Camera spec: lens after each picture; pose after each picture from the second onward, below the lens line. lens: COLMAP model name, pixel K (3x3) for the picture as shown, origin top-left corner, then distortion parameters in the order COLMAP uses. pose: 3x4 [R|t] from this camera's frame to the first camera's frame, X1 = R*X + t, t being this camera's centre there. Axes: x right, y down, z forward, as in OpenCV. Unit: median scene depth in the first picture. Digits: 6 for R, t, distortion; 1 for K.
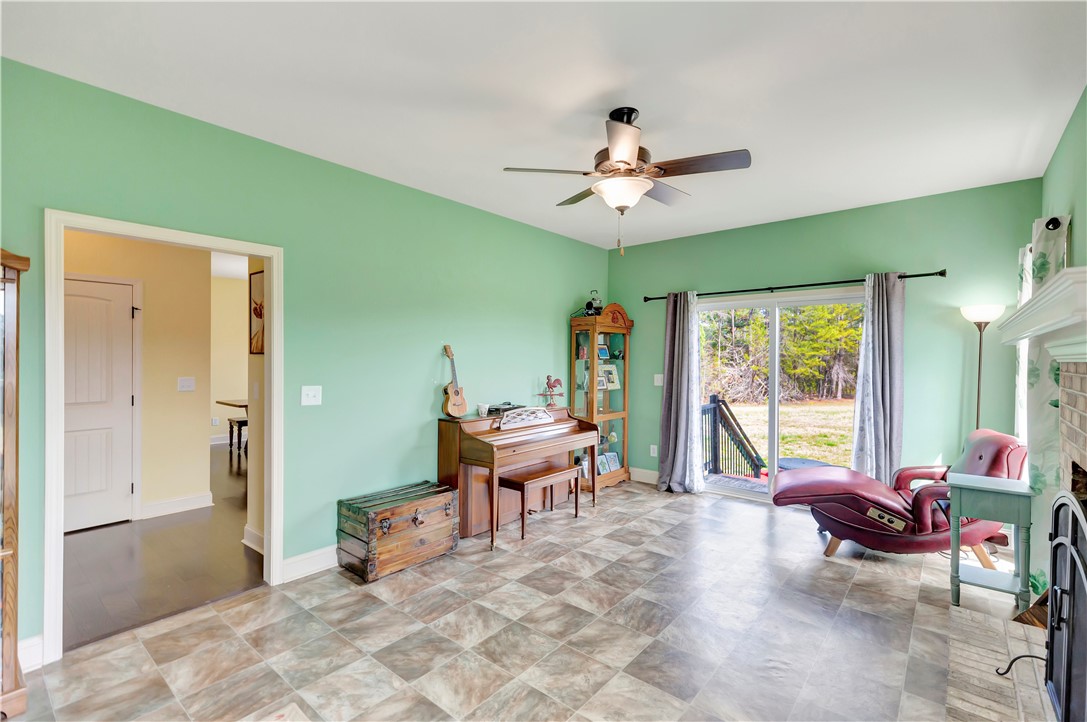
lens RADIAL K [[497.5, 0, 547.3], [0, 497.5, 357.8], [0, 0, 1]] dist [0.001563, 0.000209]
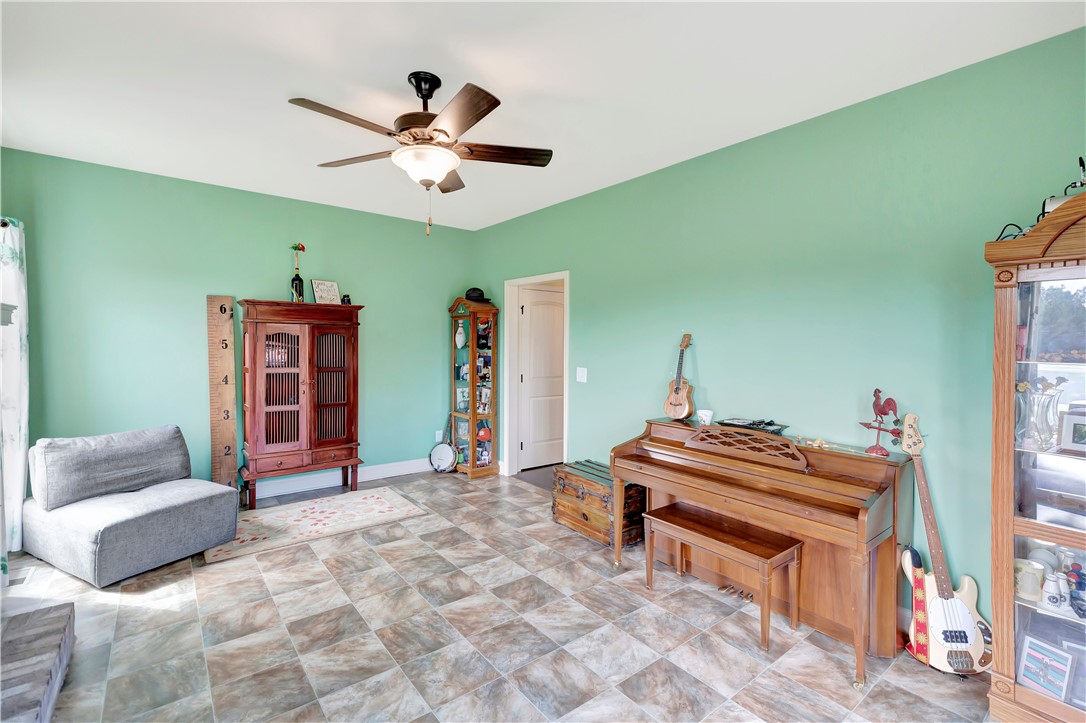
lens RADIAL K [[483.0, 0, 541.8], [0, 483.0, 366.8], [0, 0, 1]] dist [0.000349, 0.000123]
pose [[-0.209208, 0.050026, -0.976591, 0.948737], [-0.010417, 0.998520, 0.053380, -0.015472], [0.977816, 0.021340, -0.208377, 1.358392]]
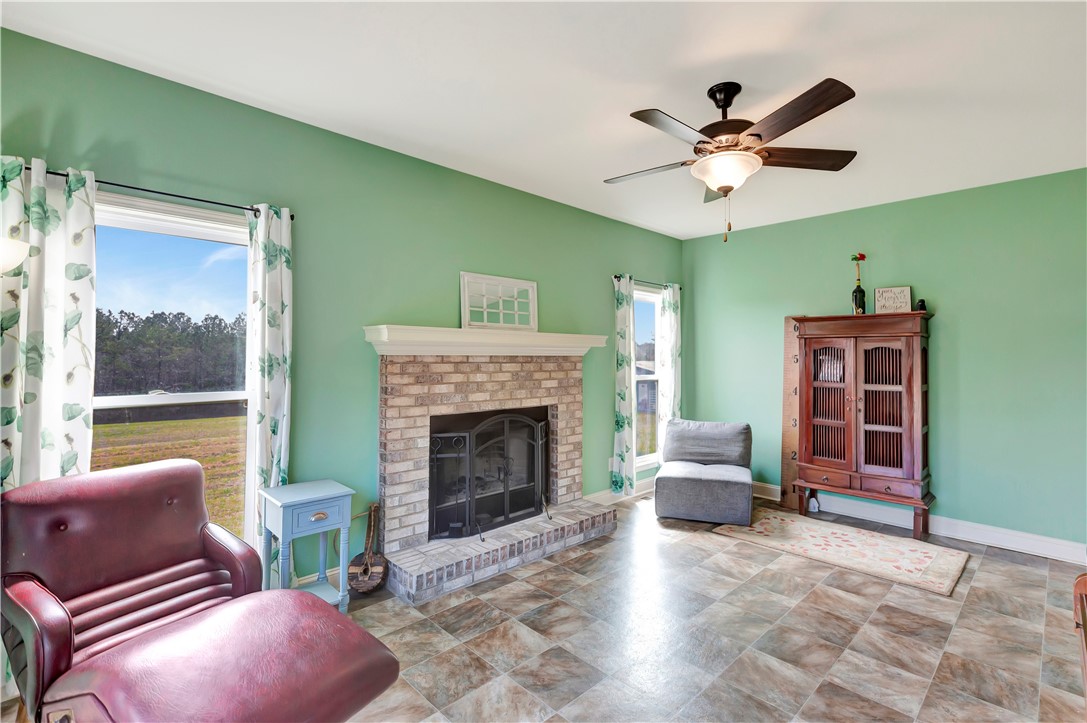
lens RADIAL K [[497.5, 0, 547.3], [0, 497.5, 358.3], [0, 0, 1]] dist [0.001563, 0.000209]
pose [[-0.993724, -0.001115, 0.111855, 0.358976], [-0.000622, 0.999990, 0.004446, -0.005041], [-0.111859, 0.004349, -0.993715, 1.875123]]
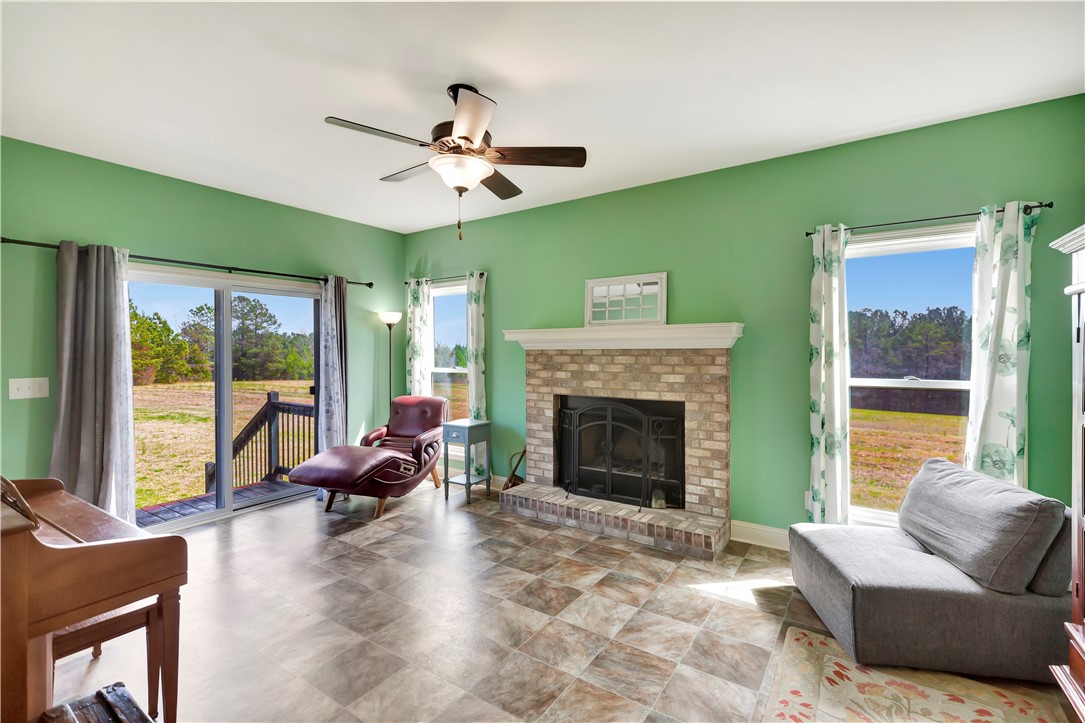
lens RADIAL K [[479.3, 0, 542.5], [0, 479.3, 361.5], [0, 0, 1]] dist [0.003444, 0.000811]
pose [[-0.098665, -0.018375, 0.994951, -0.774267], [0.003766, 0.999815, 0.018839, 0.002671], [-0.995114, 0.005606, -0.098577, 0.911678]]
